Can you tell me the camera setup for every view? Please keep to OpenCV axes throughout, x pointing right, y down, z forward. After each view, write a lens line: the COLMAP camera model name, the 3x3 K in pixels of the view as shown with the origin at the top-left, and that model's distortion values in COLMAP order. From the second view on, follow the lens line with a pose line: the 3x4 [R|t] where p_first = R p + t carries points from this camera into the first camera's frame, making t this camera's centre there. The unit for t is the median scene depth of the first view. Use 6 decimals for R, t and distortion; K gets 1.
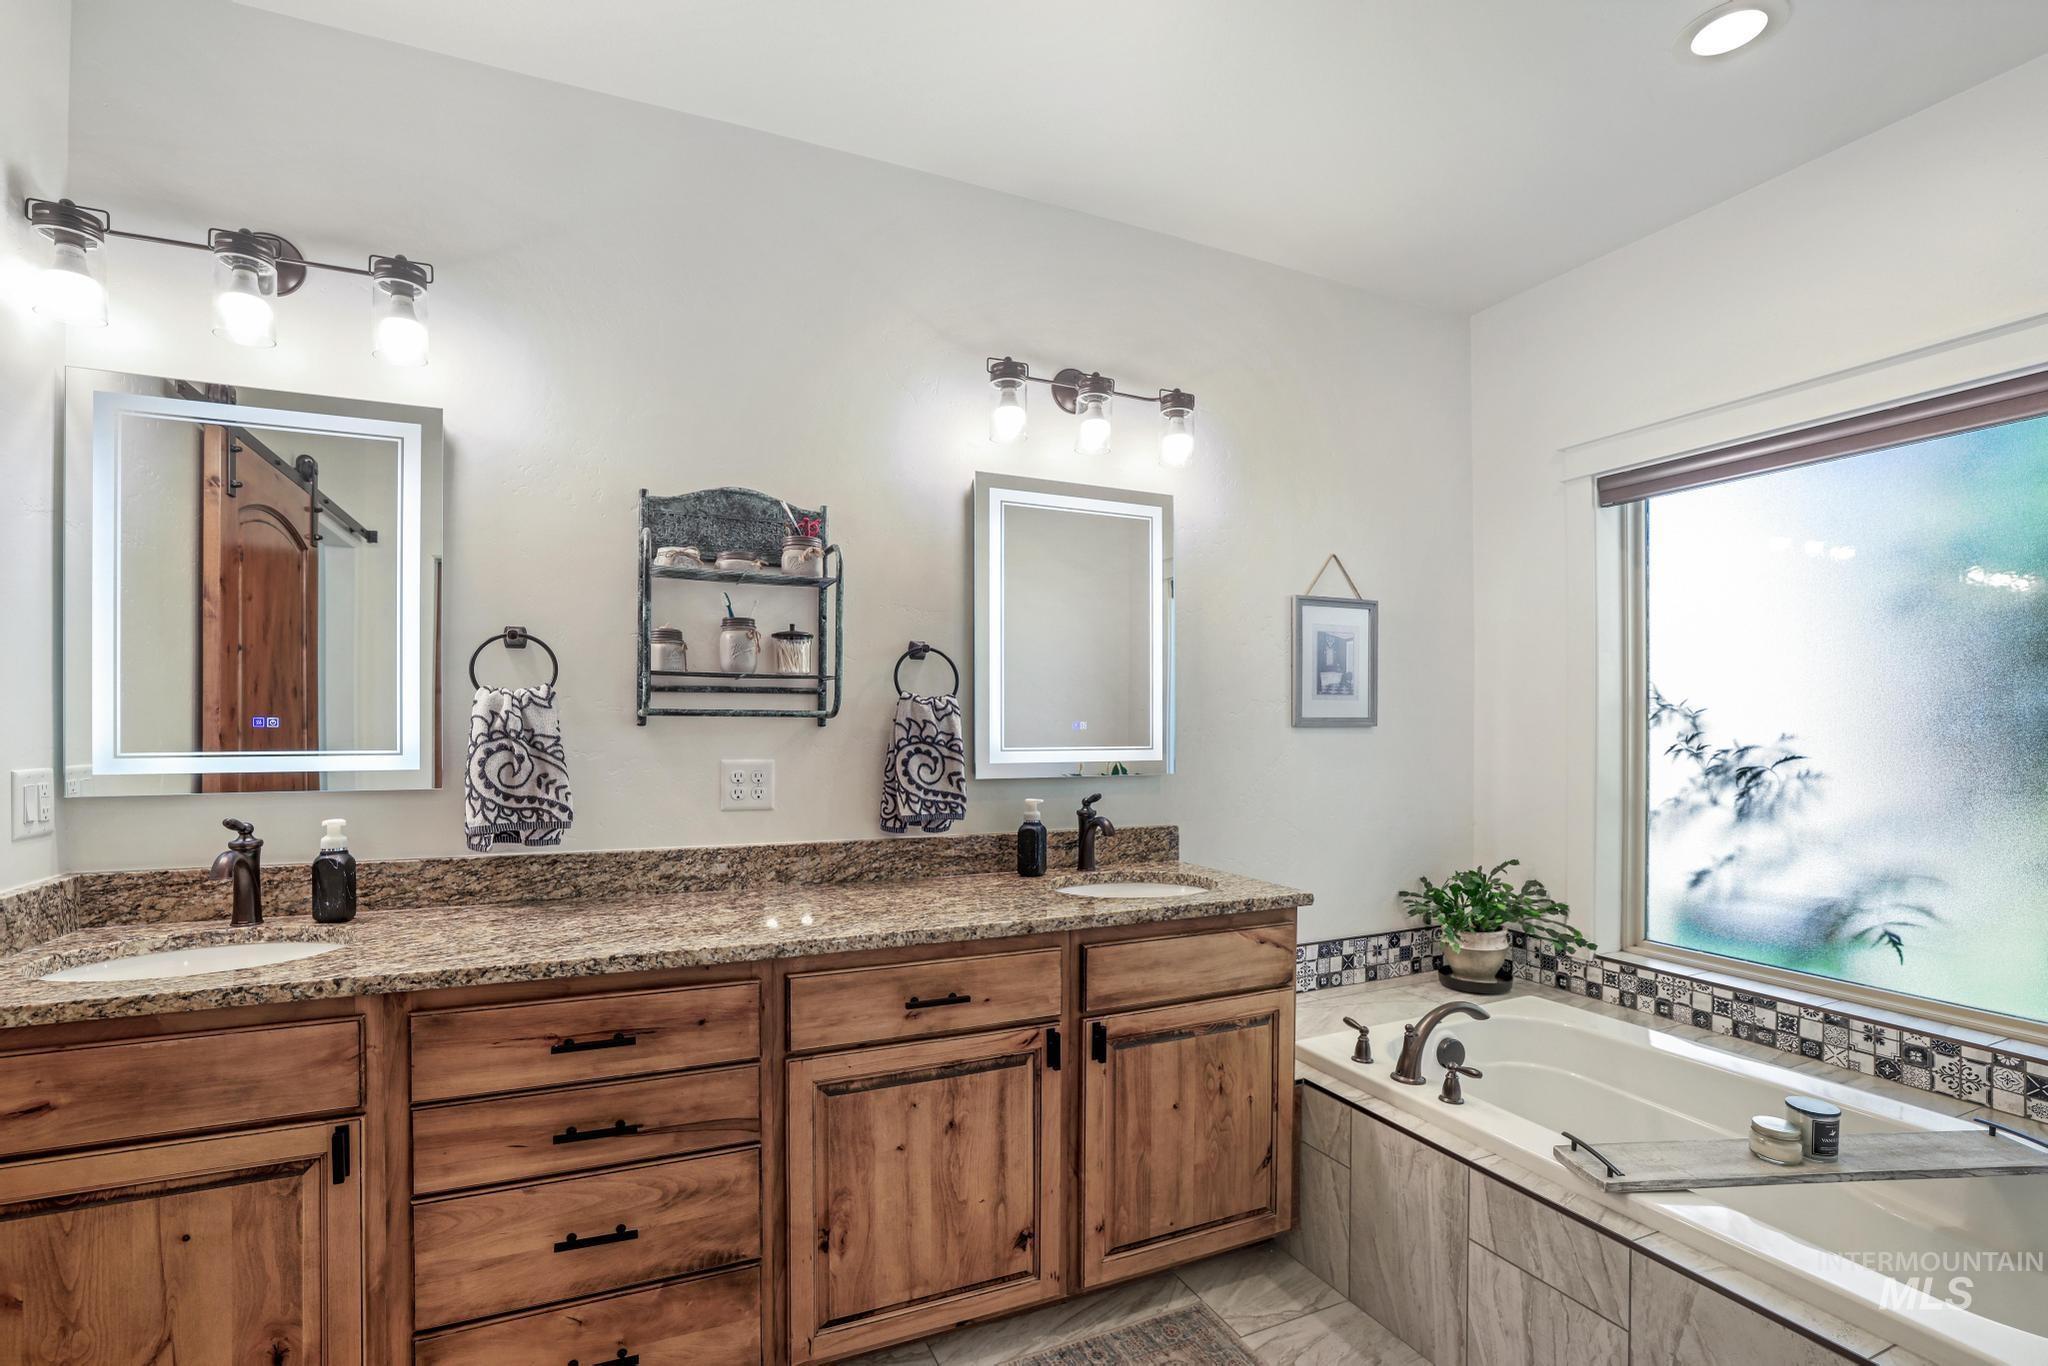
lens RADIAL K [[897.3, 0, 1017.2], [0, 897.3, 707.7], [0, 0, 1]] dist [-0.037132, 0.013542]
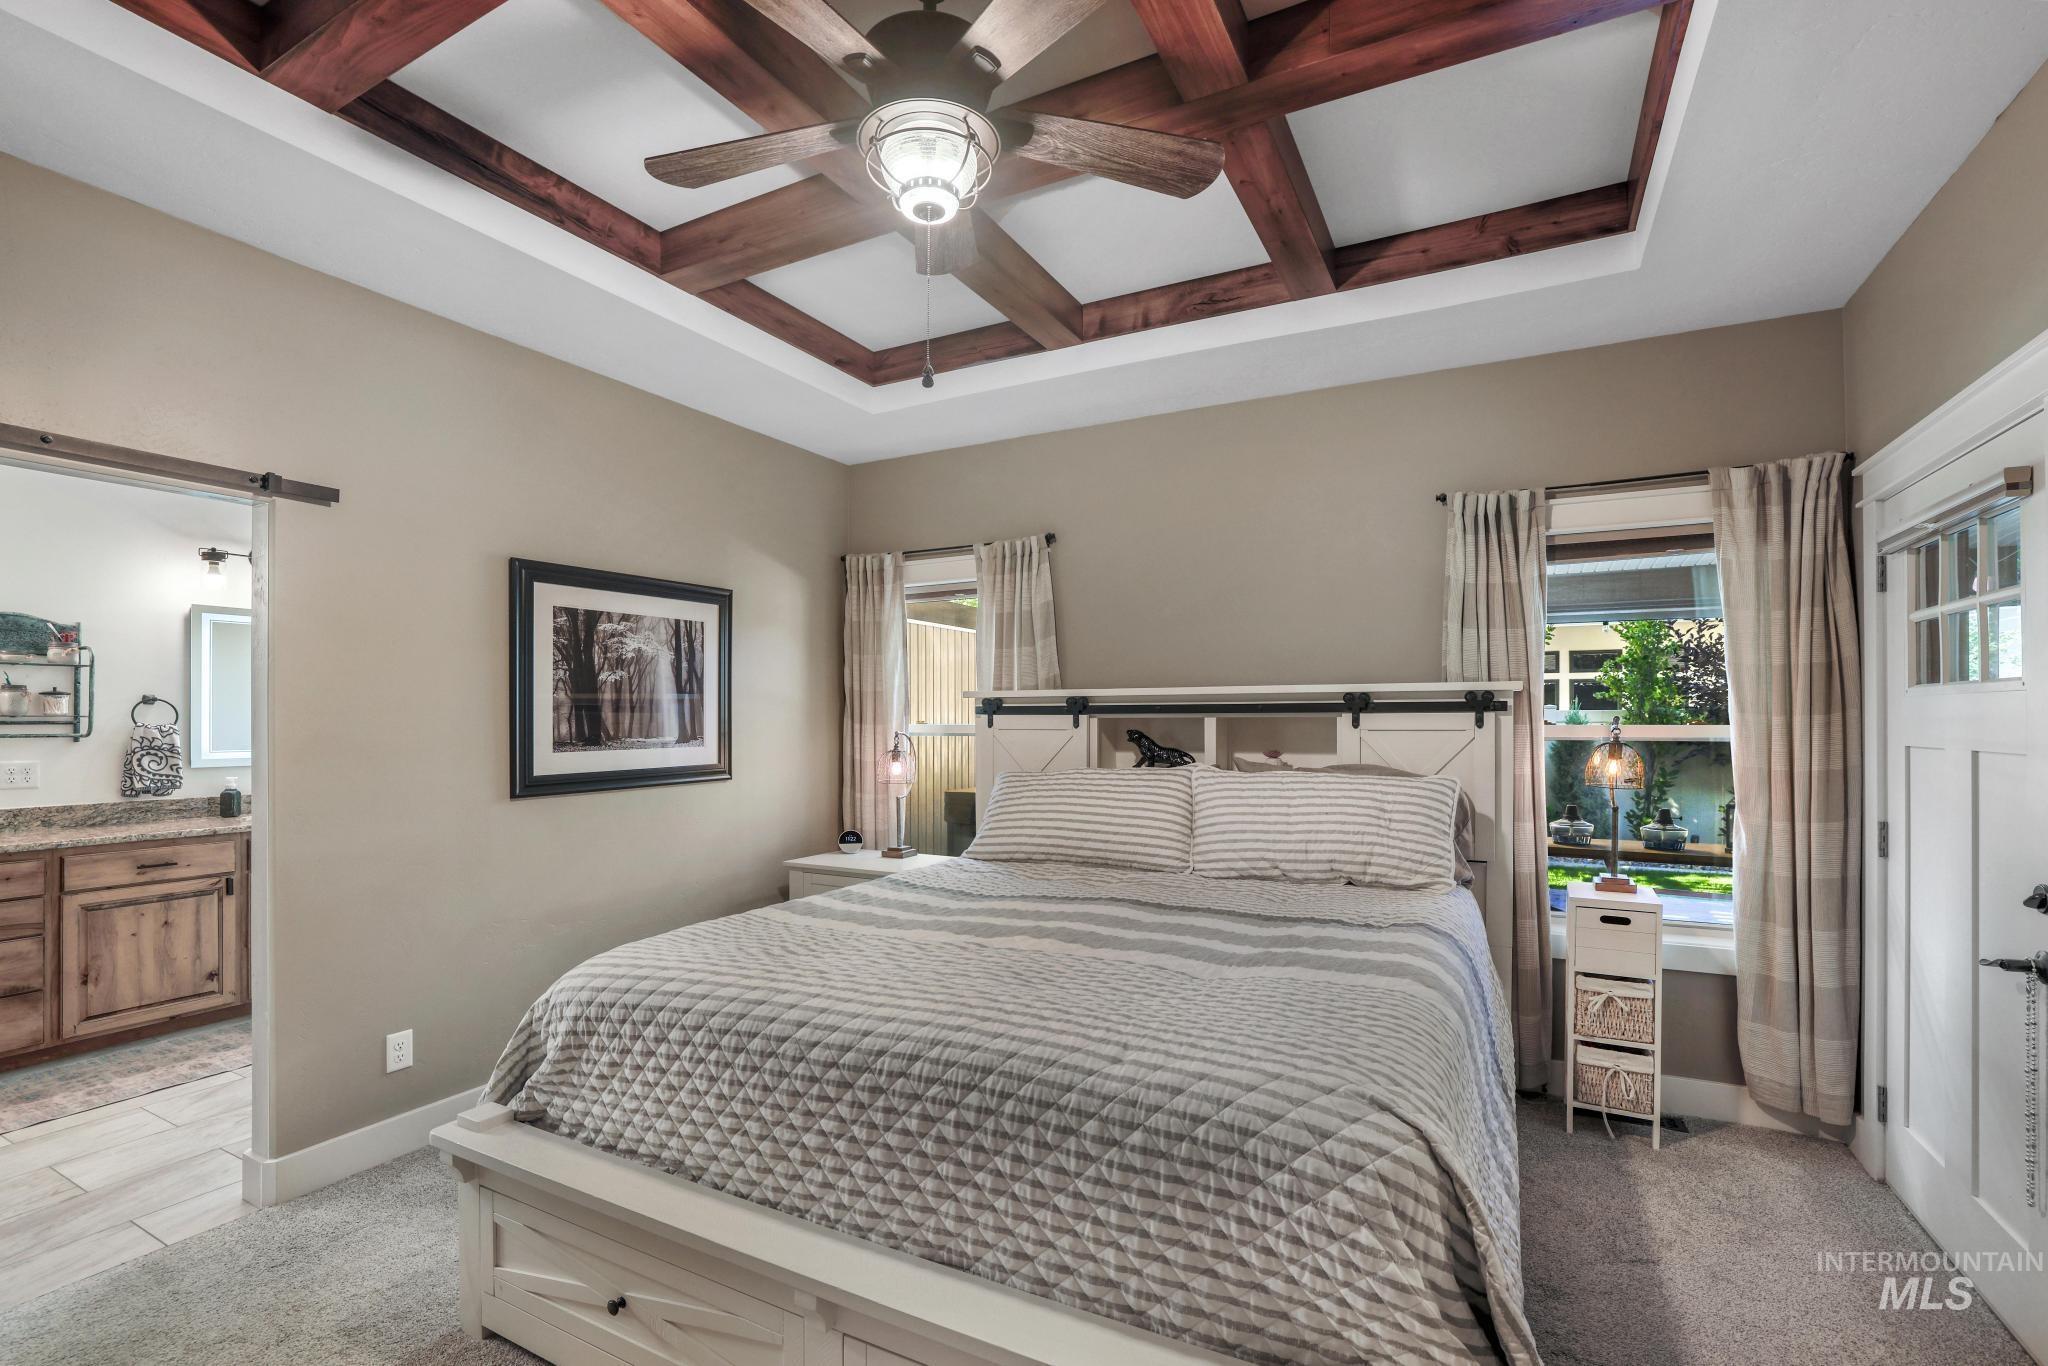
lens RADIAL K [[897.3, 0, 1017.2], [0, 897.3, 707.7], [0, 0, 1]] dist [-0.037132, 0.013542]
pose [[0.796467, 0.001286, 0.604681, 0.278331], [-0.002540, 0.999996, 0.001219, -0.067188], [-0.604677, -0.002507, 0.796467, -1.904311]]
